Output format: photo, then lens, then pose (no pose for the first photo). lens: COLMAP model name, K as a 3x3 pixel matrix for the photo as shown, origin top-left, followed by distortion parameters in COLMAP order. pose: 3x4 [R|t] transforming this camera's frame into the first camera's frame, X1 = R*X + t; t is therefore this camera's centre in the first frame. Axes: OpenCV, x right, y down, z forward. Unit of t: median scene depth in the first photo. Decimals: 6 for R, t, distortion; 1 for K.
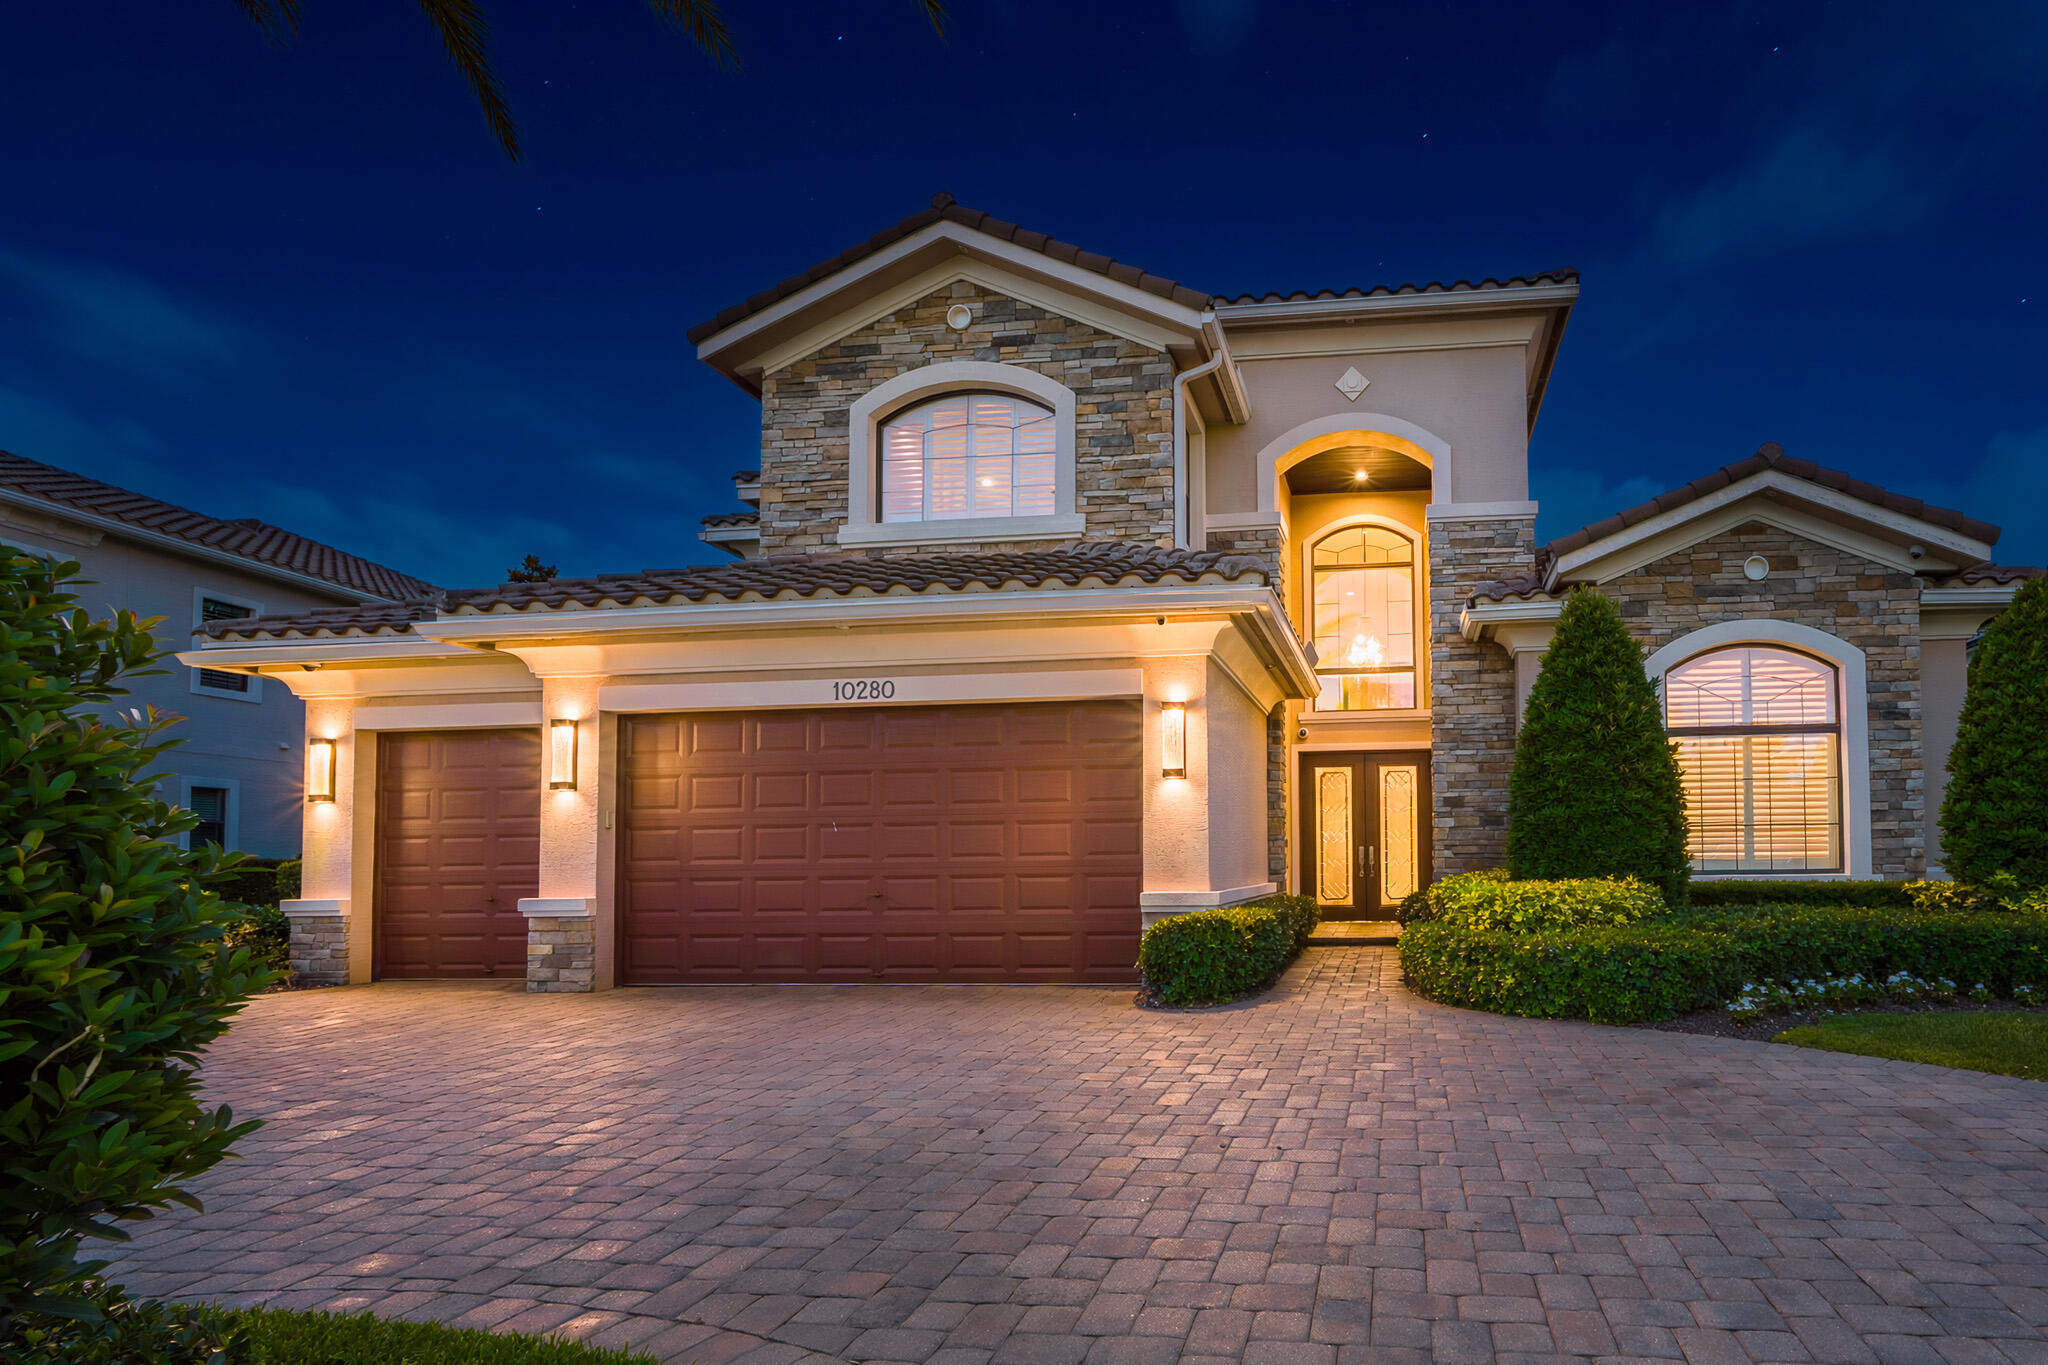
lens RADIAL K [[1072.5, 0, 1302.9], [0, 1072.5, 795.2], [0, 0, 1]] dist [-0.011967, 0.000398]
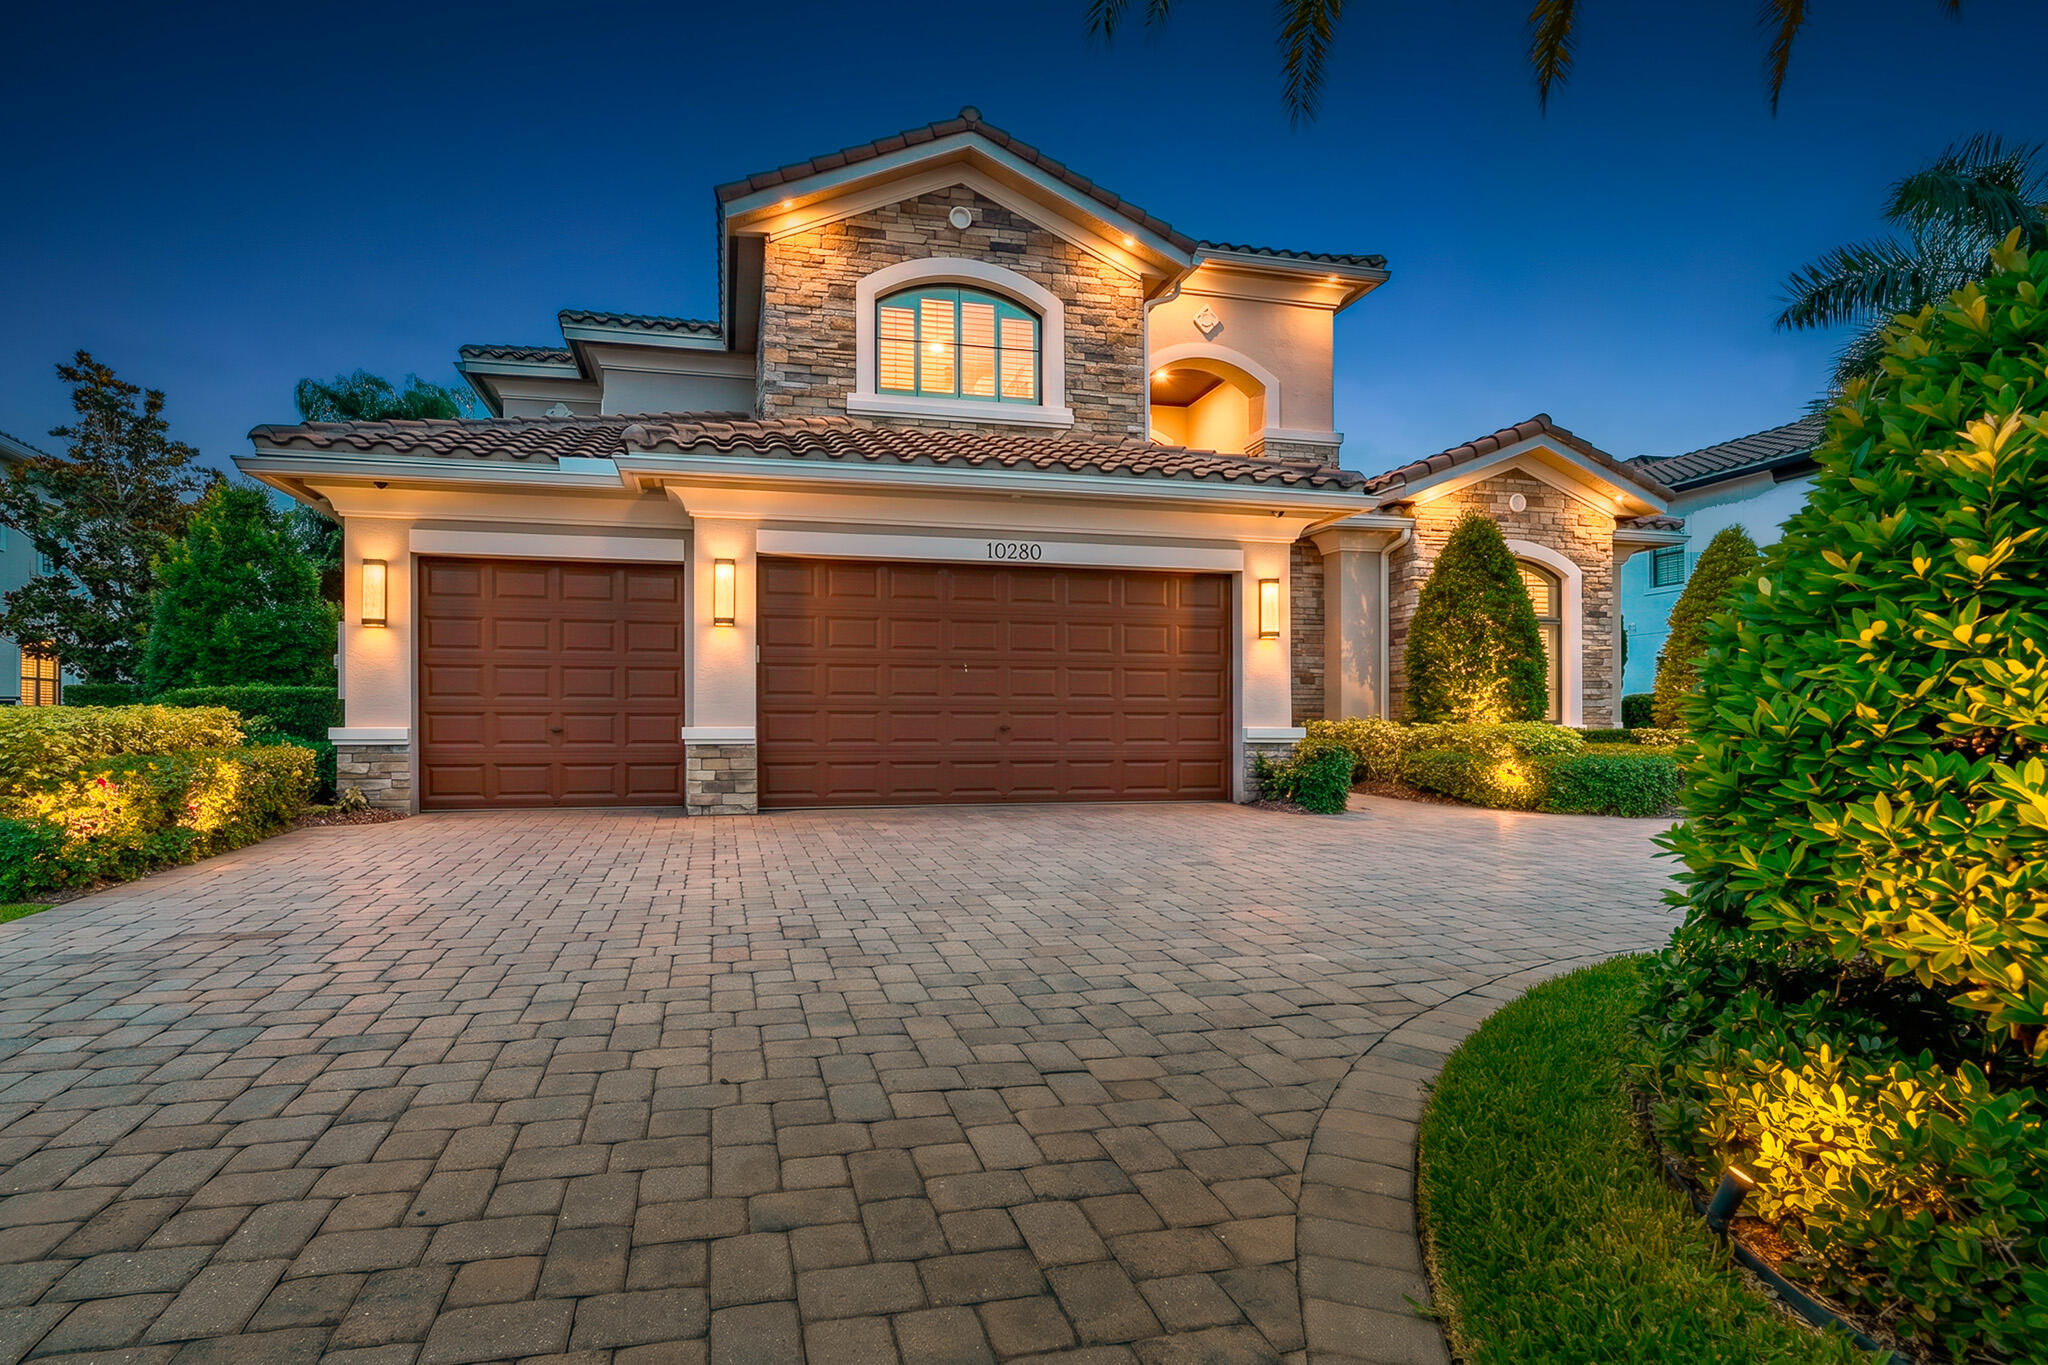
lens RADIAL K [[995.6, 0, 982.8], [0, 995.6, 702.9], [0, 0, 1]] dist [-0.014131, 0.002705]
pose [[0.951930, 0.020911, 0.305601, -0.629609], [-0.032820, 0.998887, 0.033884, 0.025119], [-0.304553, -0.042286, 0.951556, -0.018432]]
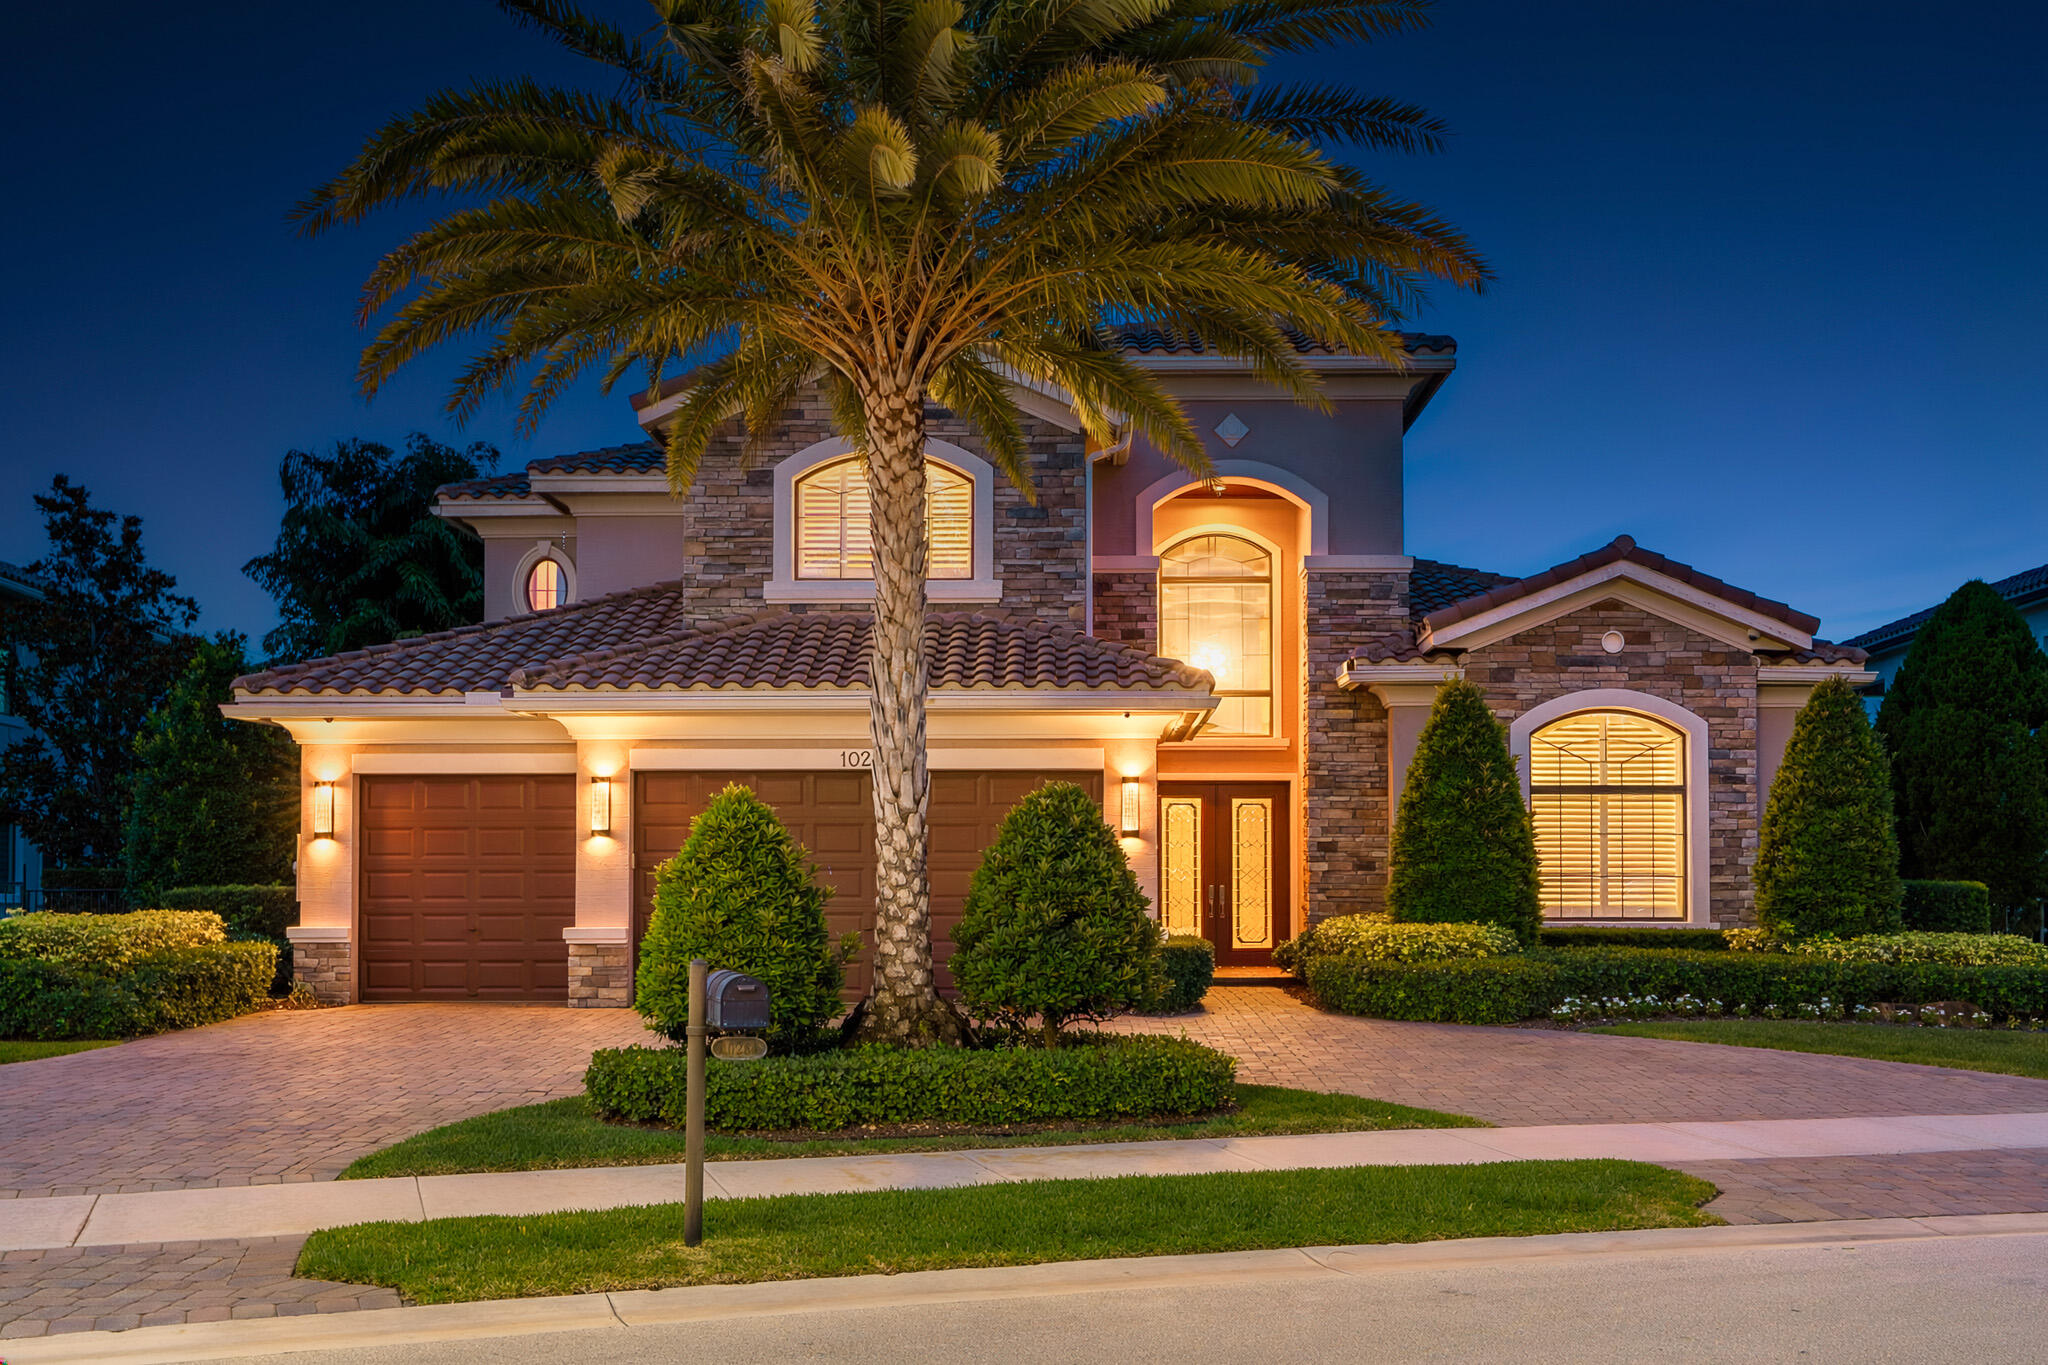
lens RADIAL K [[2015.1, 0, 1004.0], [0, 2015.1, 736.4], [0, 0, 1]] dist [0.006168, 0.000000]
pose [[0.998950, 0.017356, 0.042403, -0.288936], [-0.016763, 0.999757, -0.014294, -0.076573], [-0.042641, 0.013568, 0.998998, -1.050321]]
